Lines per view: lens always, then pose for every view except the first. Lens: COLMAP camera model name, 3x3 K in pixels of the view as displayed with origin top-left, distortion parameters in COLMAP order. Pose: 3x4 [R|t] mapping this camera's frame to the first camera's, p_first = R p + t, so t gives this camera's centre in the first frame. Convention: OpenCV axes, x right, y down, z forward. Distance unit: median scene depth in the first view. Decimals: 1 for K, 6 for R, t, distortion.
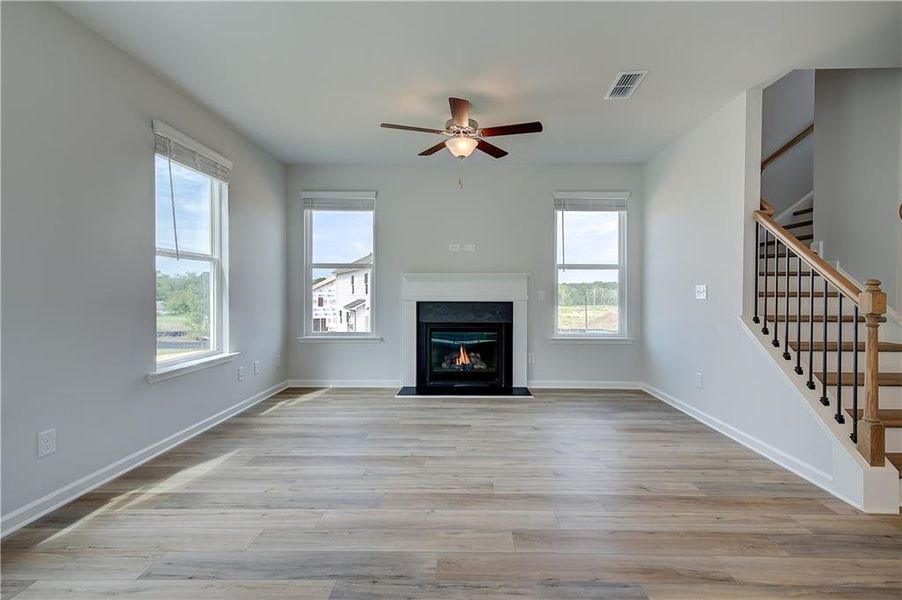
lens RADIAL K [[419.9, 0, 467.2], [0, 419.9, 296.2], [0, 0, 1]] dist [0.003759, 0.000258]
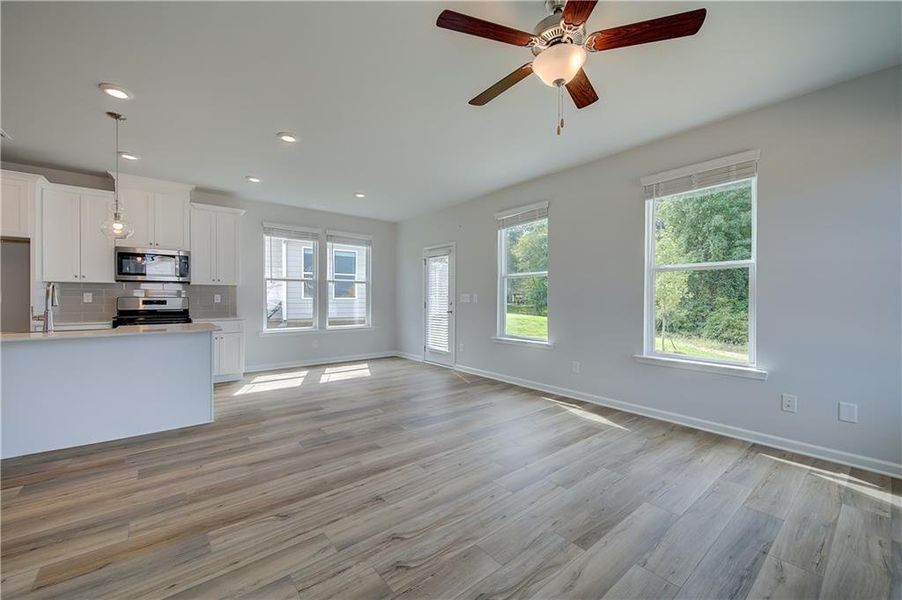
lens RADIAL K [[359.5, 0, 445.4], [0, 359.5, 302.1], [0, 0, 1]] dist [0.008216, -0.000046]
pose [[-0.786112, 0.001745, -0.618081, 0.425532], [-0.010542, 0.999813, 0.016230, -0.011091], [0.617994, 0.019275, -0.785947, 1.238839]]
